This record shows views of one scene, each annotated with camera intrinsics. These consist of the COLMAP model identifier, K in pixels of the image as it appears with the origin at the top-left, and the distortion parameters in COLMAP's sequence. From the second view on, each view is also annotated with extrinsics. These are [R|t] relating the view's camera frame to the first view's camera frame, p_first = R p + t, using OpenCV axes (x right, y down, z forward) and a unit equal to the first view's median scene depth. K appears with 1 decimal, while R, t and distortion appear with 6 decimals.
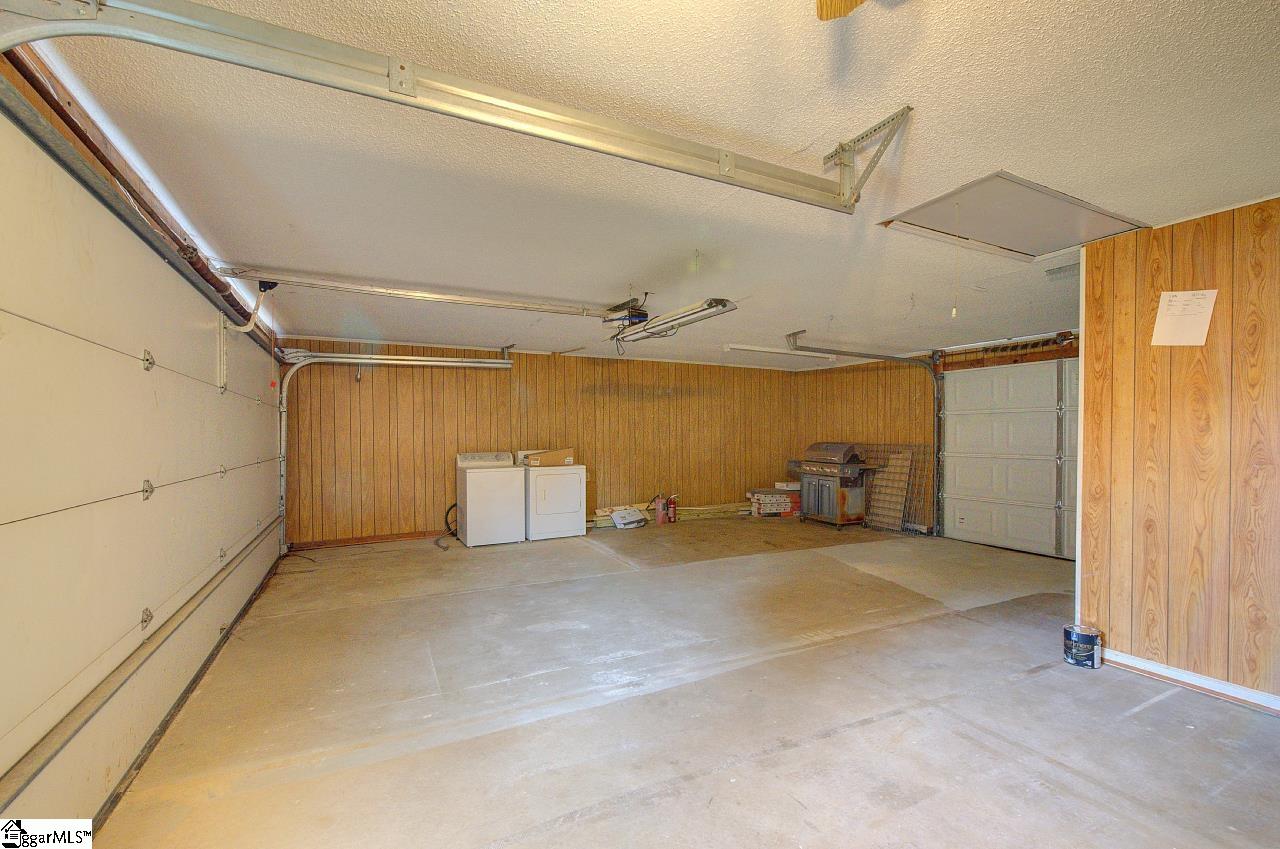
lens RADIAL K [[545.0, 0, 648.9], [0, 545.0, 436.7], [0, 0, 1]] dist [0.001568, 0.000084]
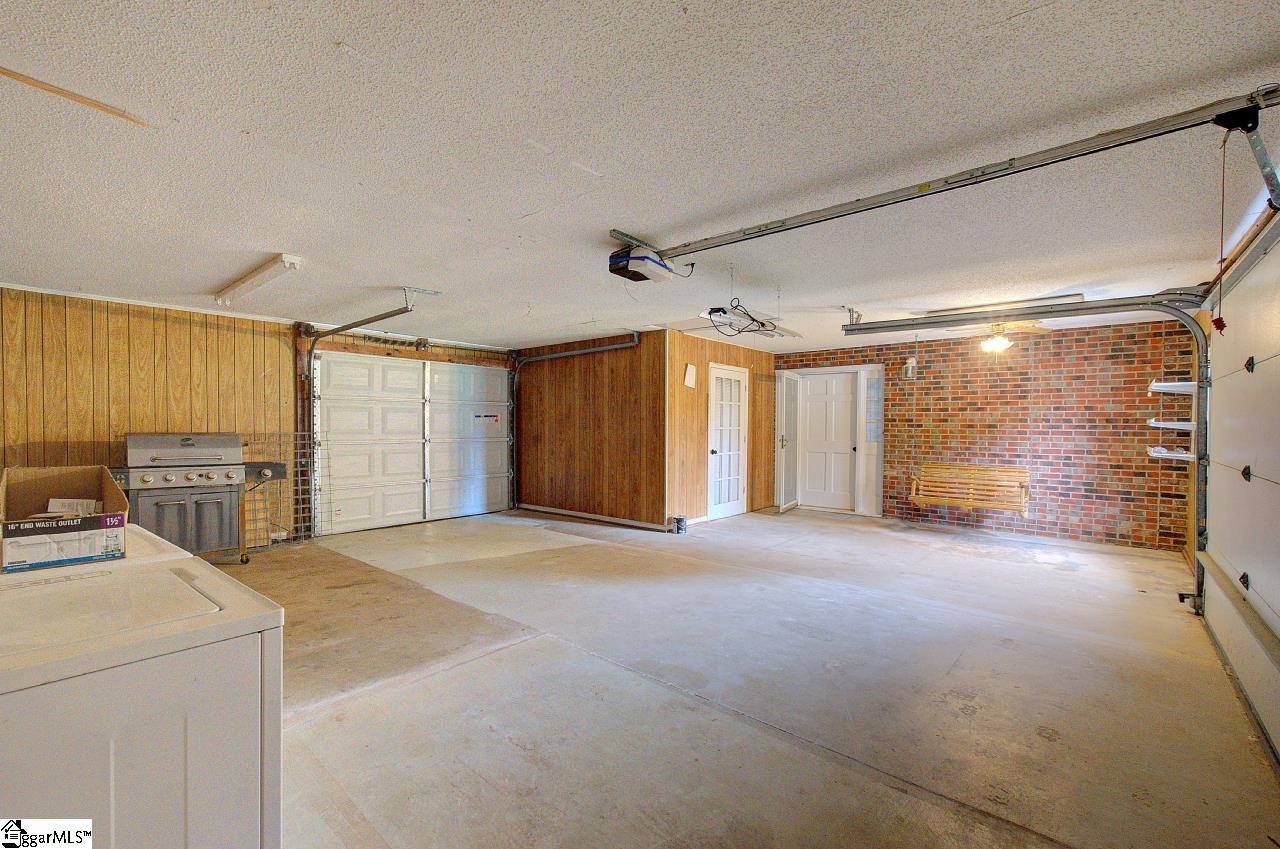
lens RADIAL K [[545.0, 0, 648.9], [0, 545.0, 436.7], [0, 0, 1]] dist [0.001568, 0.000084]
pose [[-0.373653, -0.022010, 0.927308, -0.581084], [-0.002345, 0.999738, 0.022785, -0.000046], [-0.927566, 0.006339, -0.373606, 1.007716]]
